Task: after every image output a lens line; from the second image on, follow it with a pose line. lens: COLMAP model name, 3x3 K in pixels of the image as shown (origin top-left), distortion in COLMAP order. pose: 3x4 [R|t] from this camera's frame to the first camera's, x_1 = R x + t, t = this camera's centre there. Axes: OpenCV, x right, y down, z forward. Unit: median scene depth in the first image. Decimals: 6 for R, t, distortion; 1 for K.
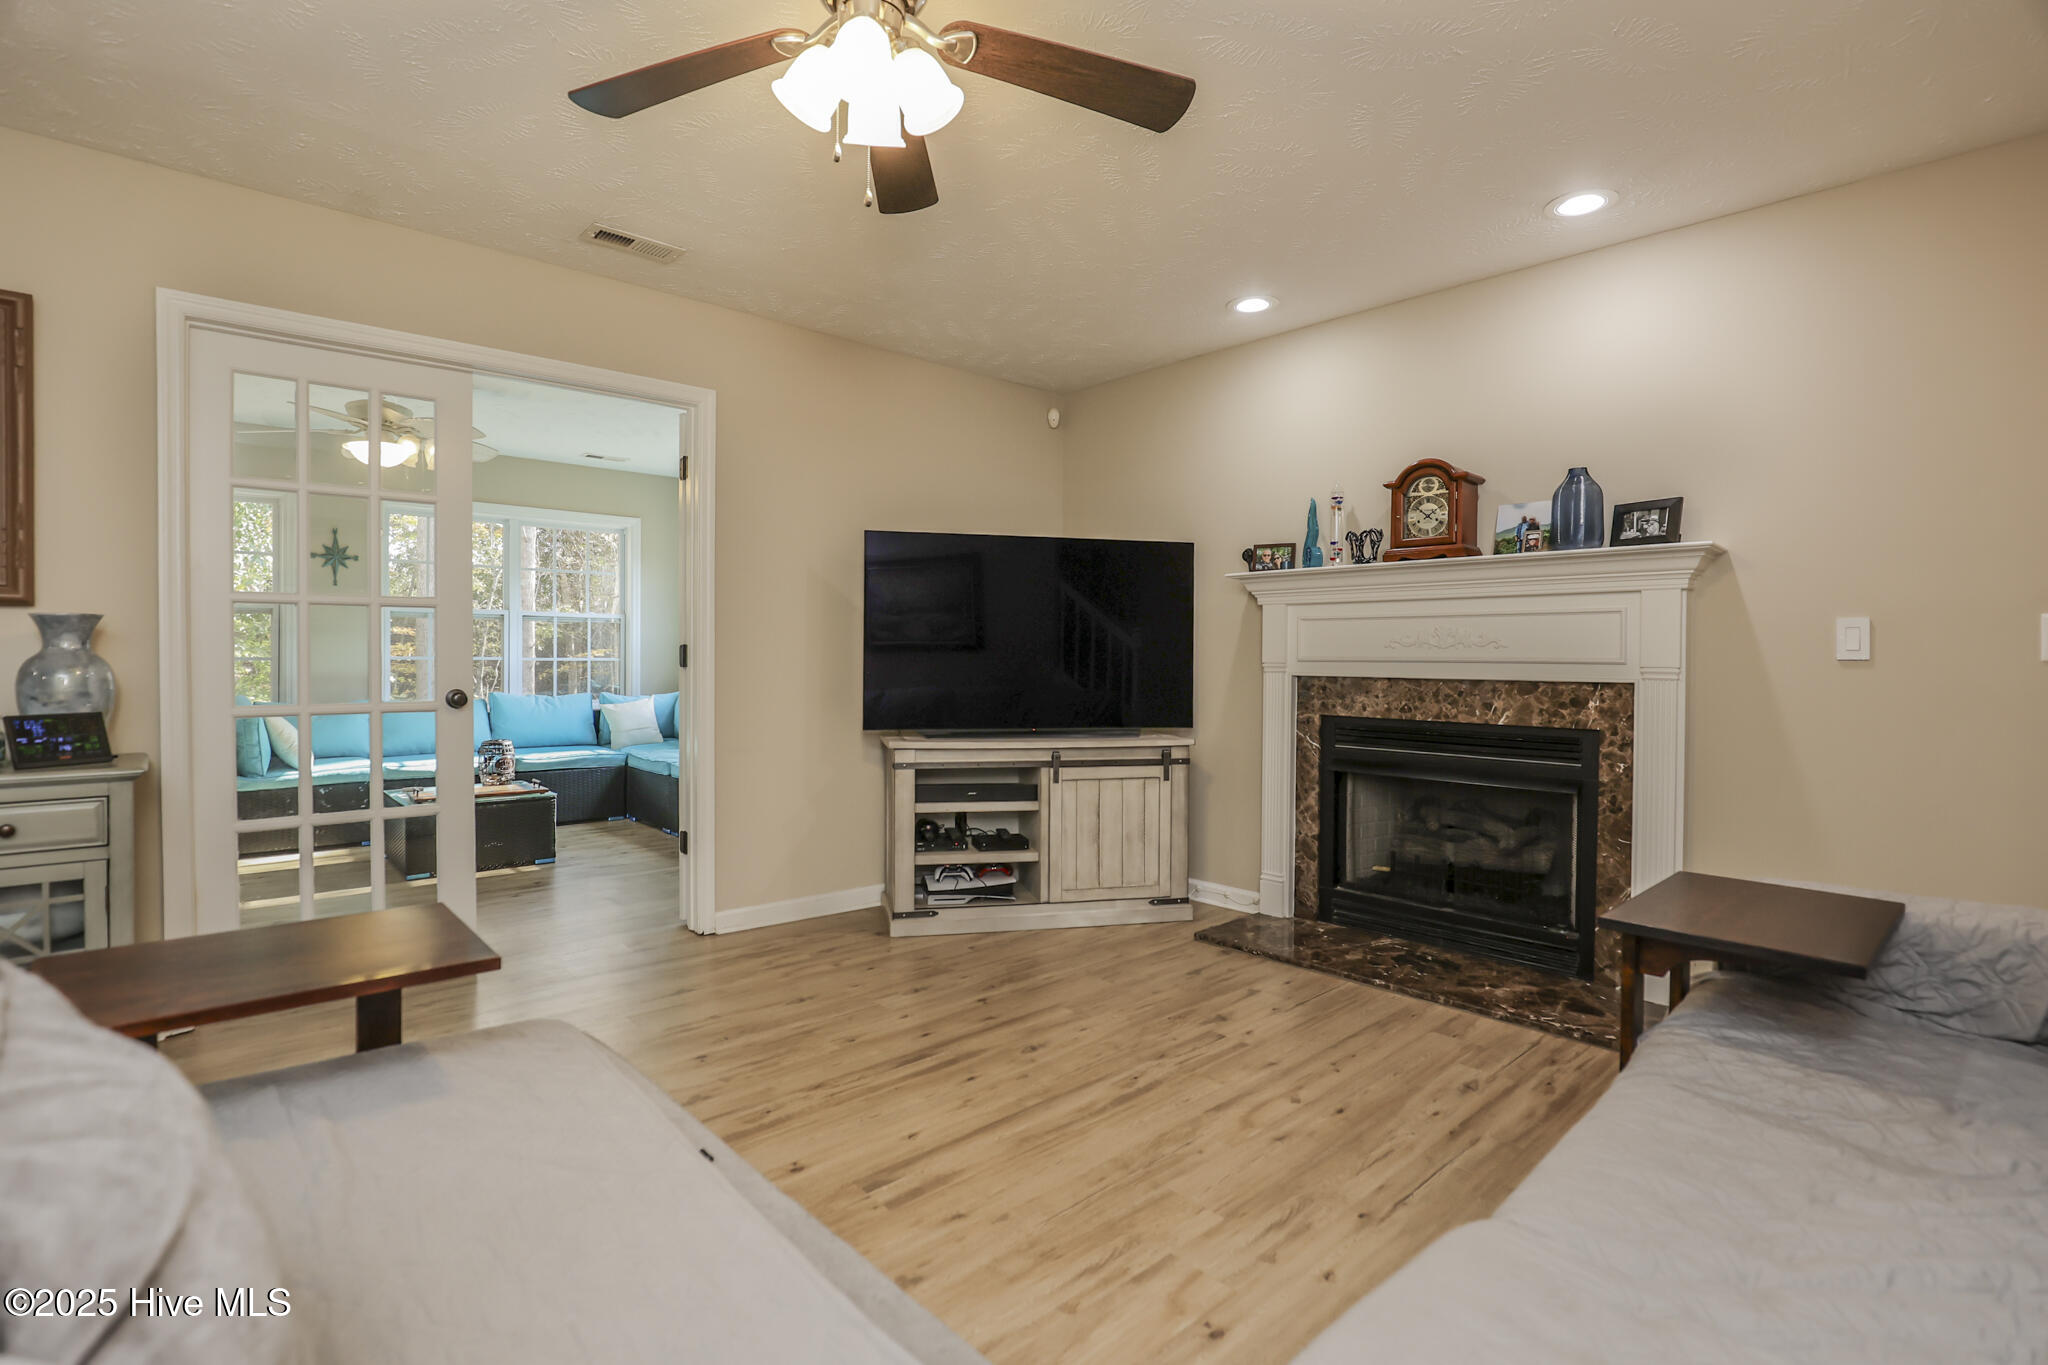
lens RADIAL K [[971.0, 0, 1030.5], [0, 971.0, 656.8], [0, 0, 1]] dist [-0.027420, 0.000912]
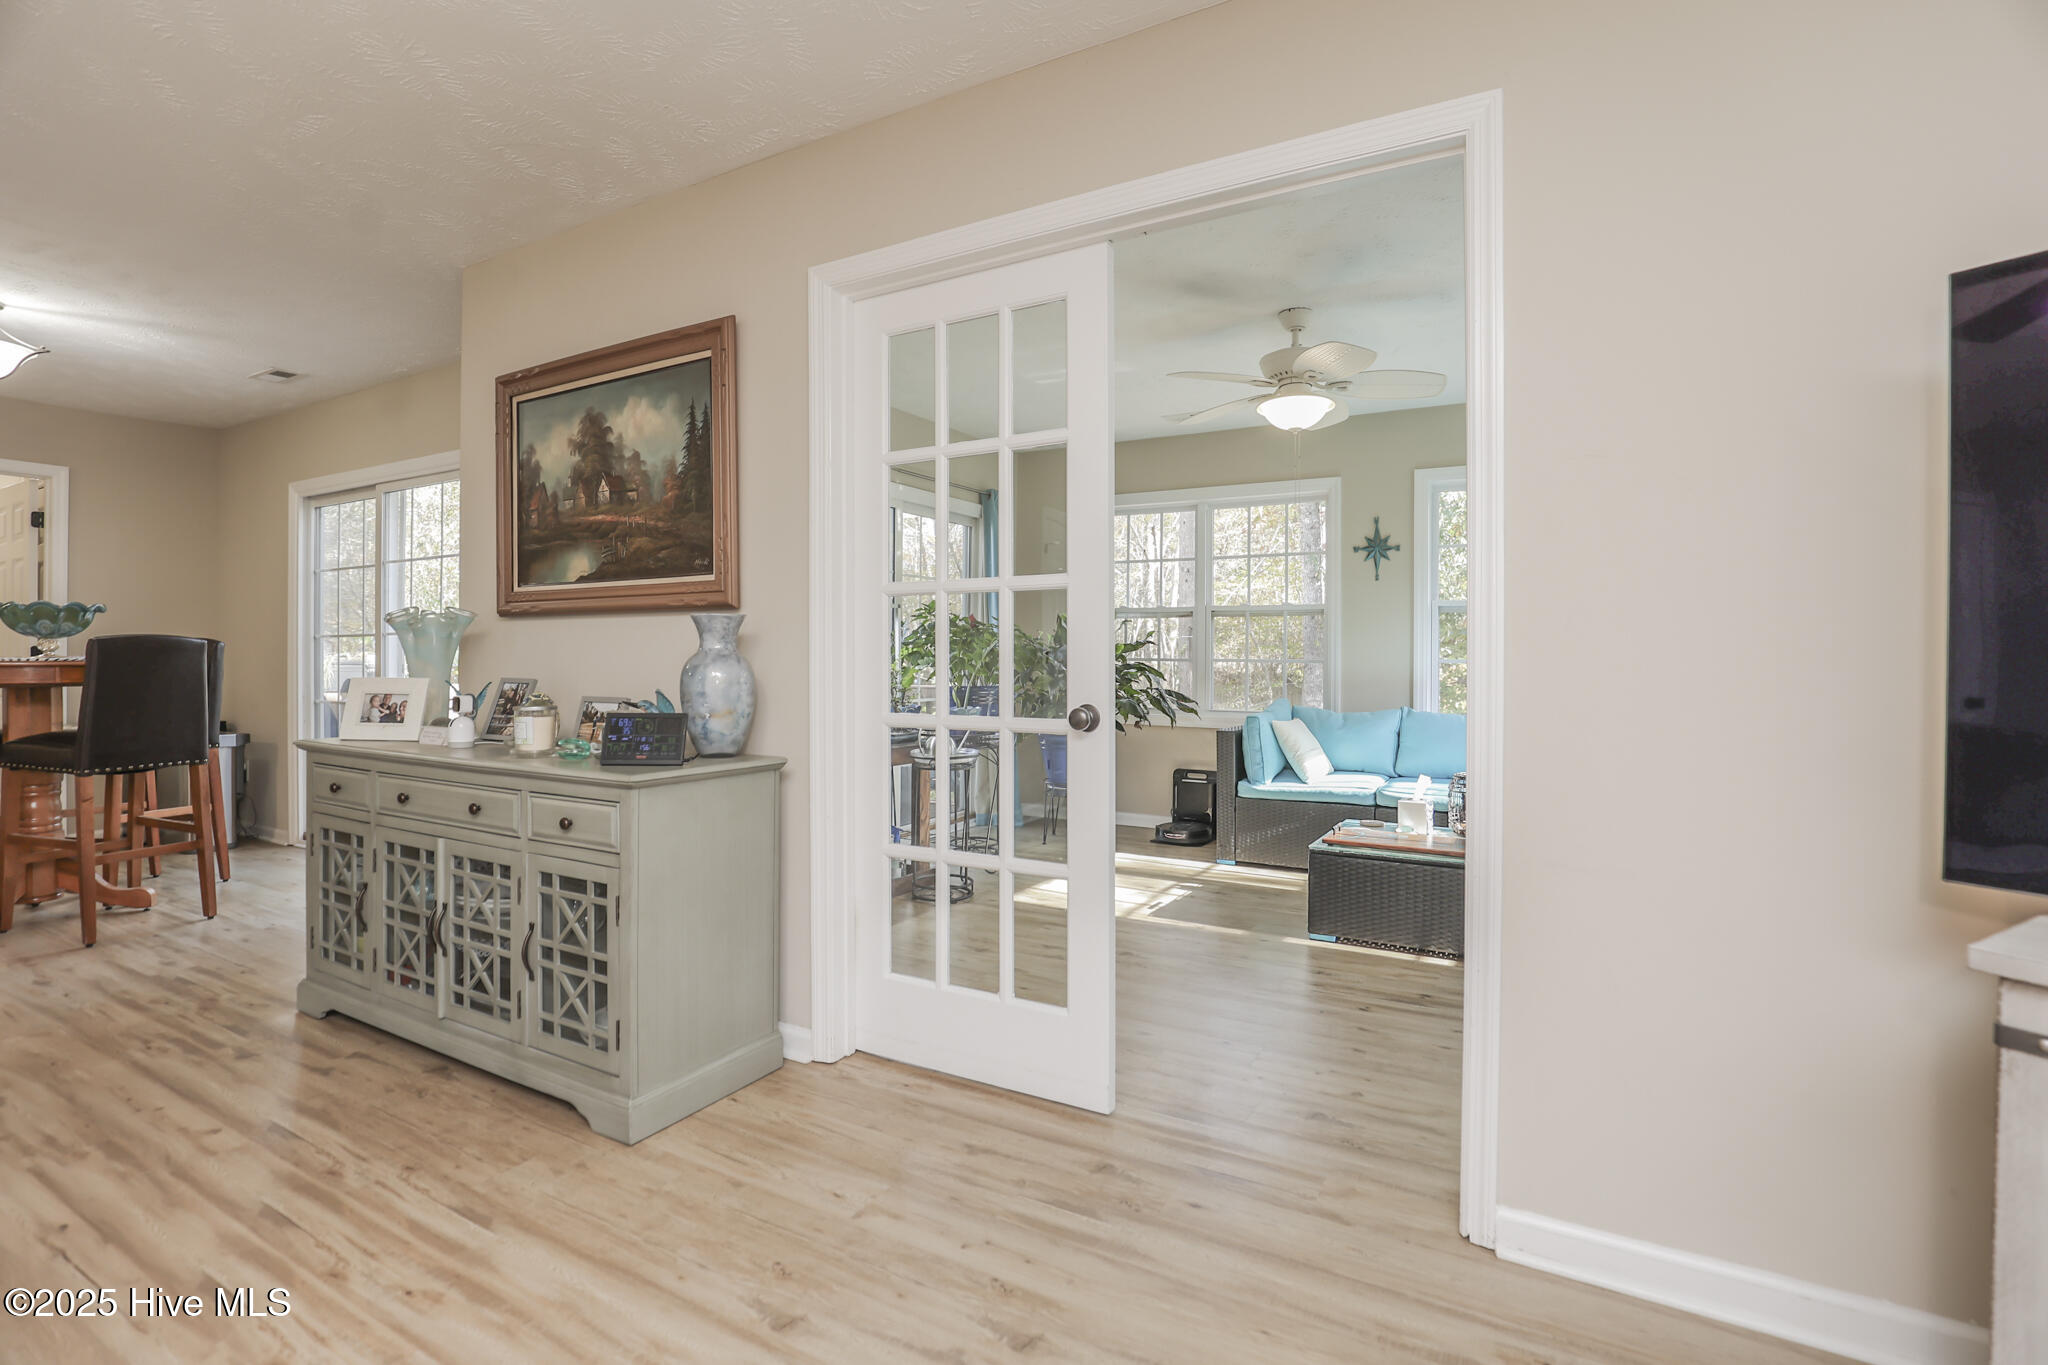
lens RADIAL K [[943.1, 0, 1029.3], [0, 943.1, 655.7], [0, 0, 1]] dist [-0.029936, 0.004993]
pose [[0.312894, -0.004166, -0.949779, 0.028774], [-0.000600, 0.999989, -0.004584, 0.002610], [0.949788, 0.002005, 0.312888, 0.668261]]
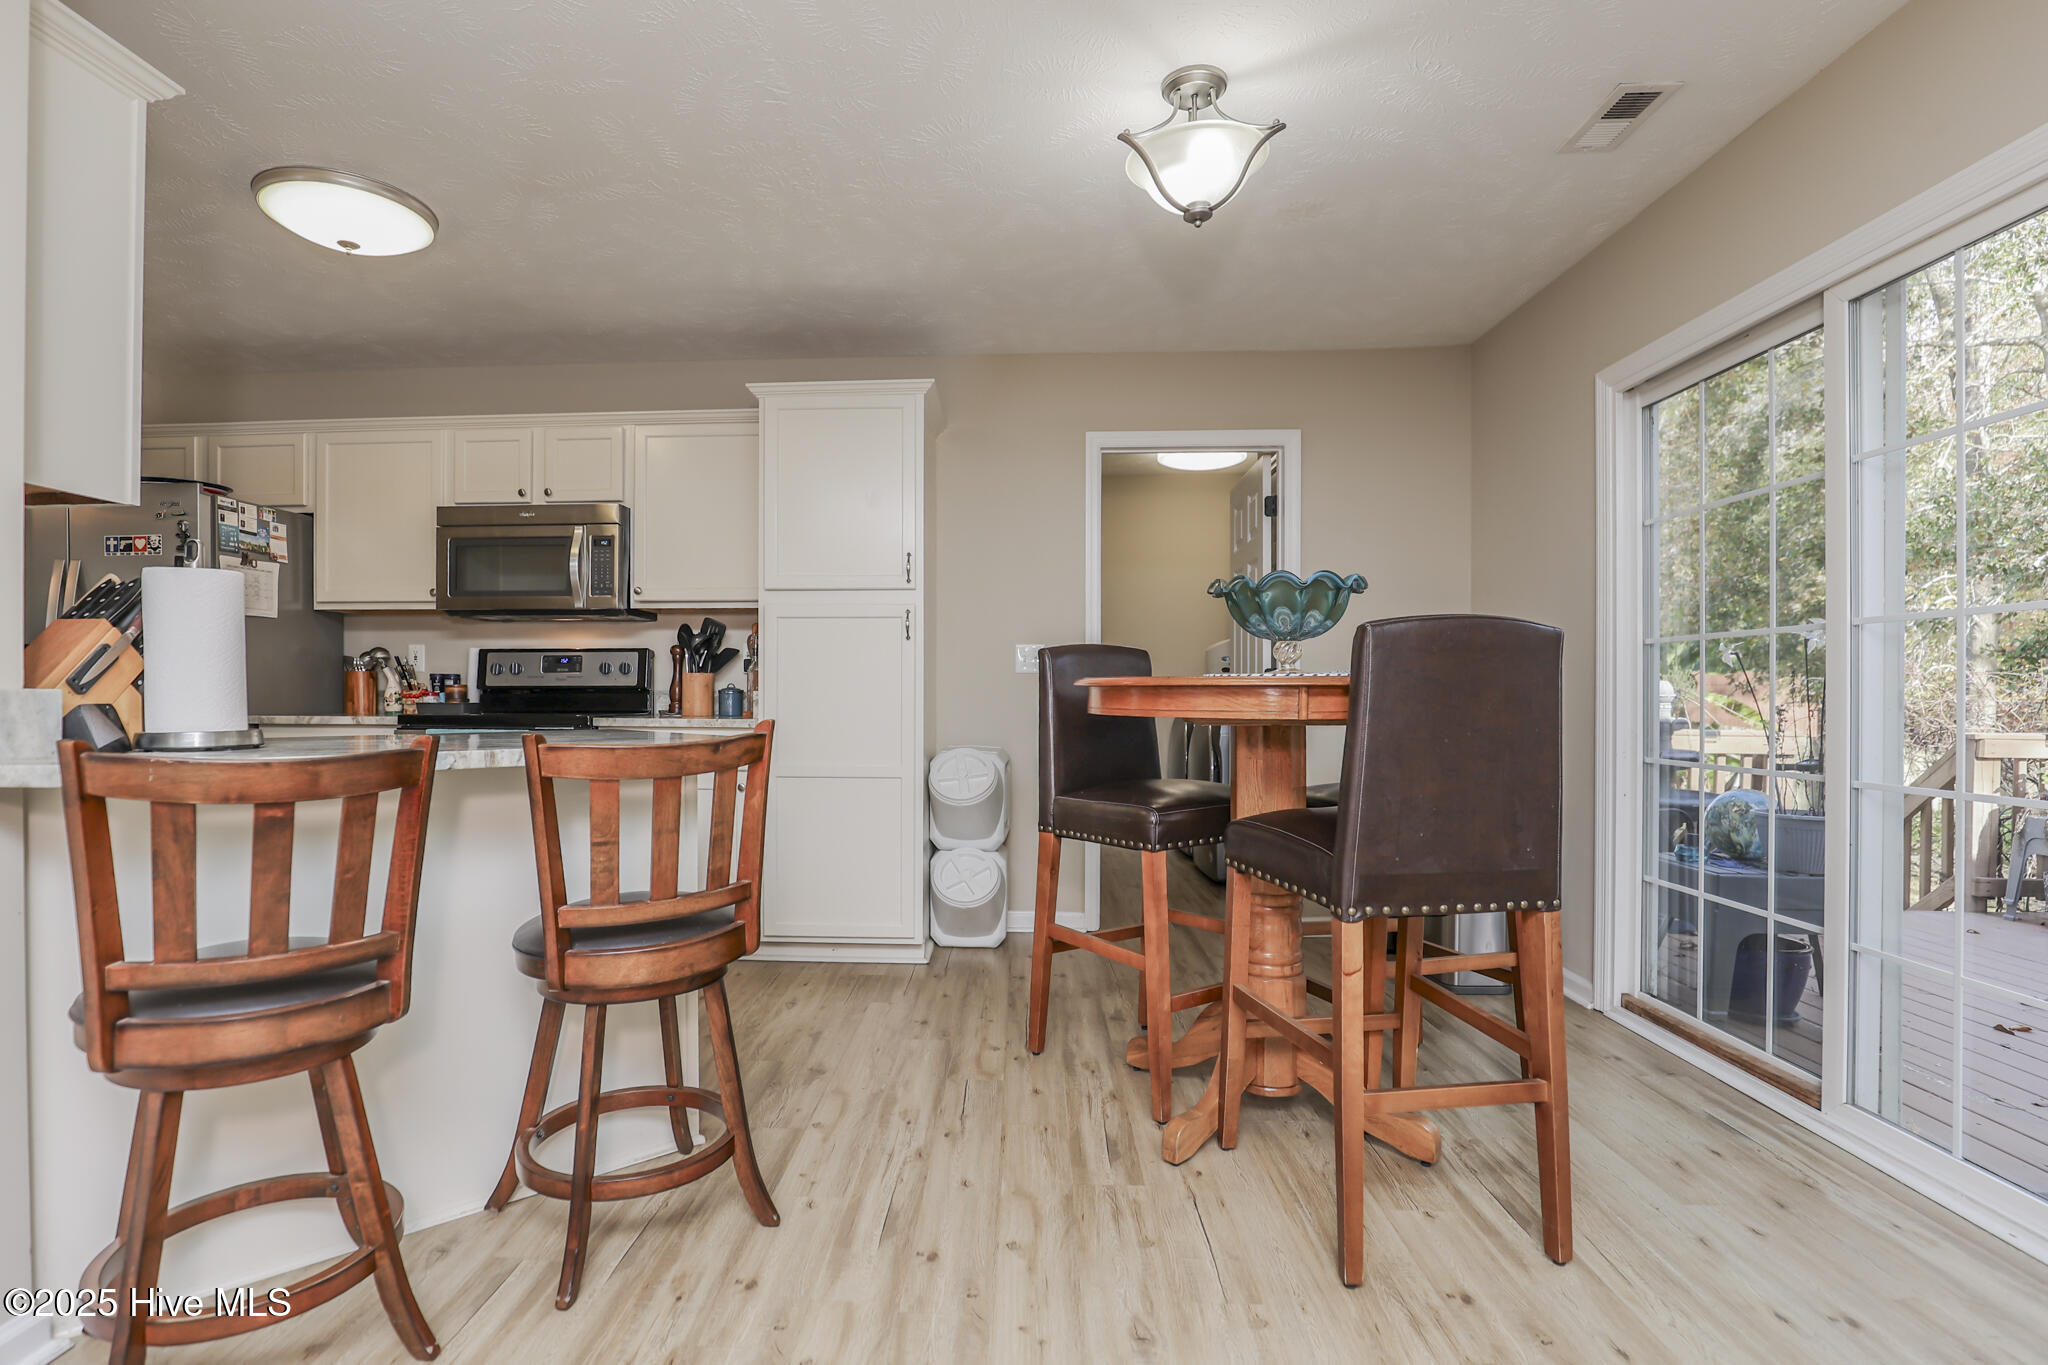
lens RADIAL K [[931.4, 0, 1012.5], [0, 931.4, 694.9], [0, 0, 1]] dist [0.000041, 0.000111]
pose [[-0.694558, -0.003301, -0.719429, -0.729786], [-0.005231, 0.999986, 0.000461, 0.014222], [0.719418, 0.004083, -0.694566, 0.239488]]
